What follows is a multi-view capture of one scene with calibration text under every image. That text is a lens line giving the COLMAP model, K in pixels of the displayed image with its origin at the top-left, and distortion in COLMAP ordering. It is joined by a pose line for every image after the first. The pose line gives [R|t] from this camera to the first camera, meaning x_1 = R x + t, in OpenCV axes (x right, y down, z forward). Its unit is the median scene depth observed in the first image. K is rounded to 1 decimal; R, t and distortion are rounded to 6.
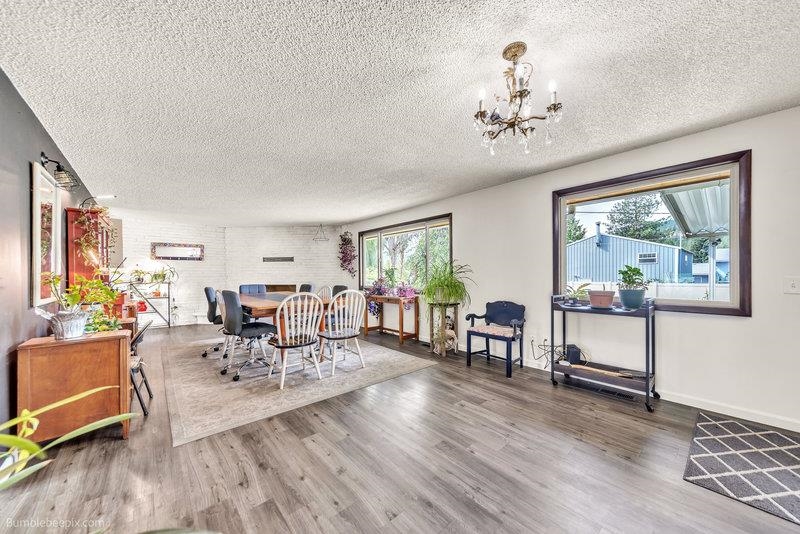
lens RADIAL K [[282.4, 0, 404.2], [0, 282.4, 278.1], [0, 0, 1]] dist [0.006689, -0.000355]
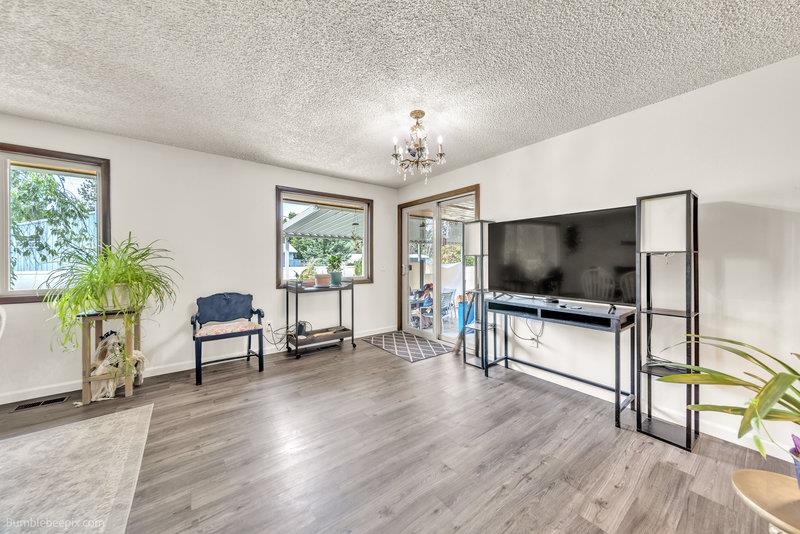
lens RADIAL K [[282.4, 0, 393.1], [0, 282.4, 263.0], [0, 0, 1]] dist [0.006689, -0.000355]
pose [[0.092335, -0.004643, 0.995717, -0.575853], [0.011090, 0.999932, 0.003634, -0.009463], [-0.995666, 0.010707, 0.092380, 0.514863]]
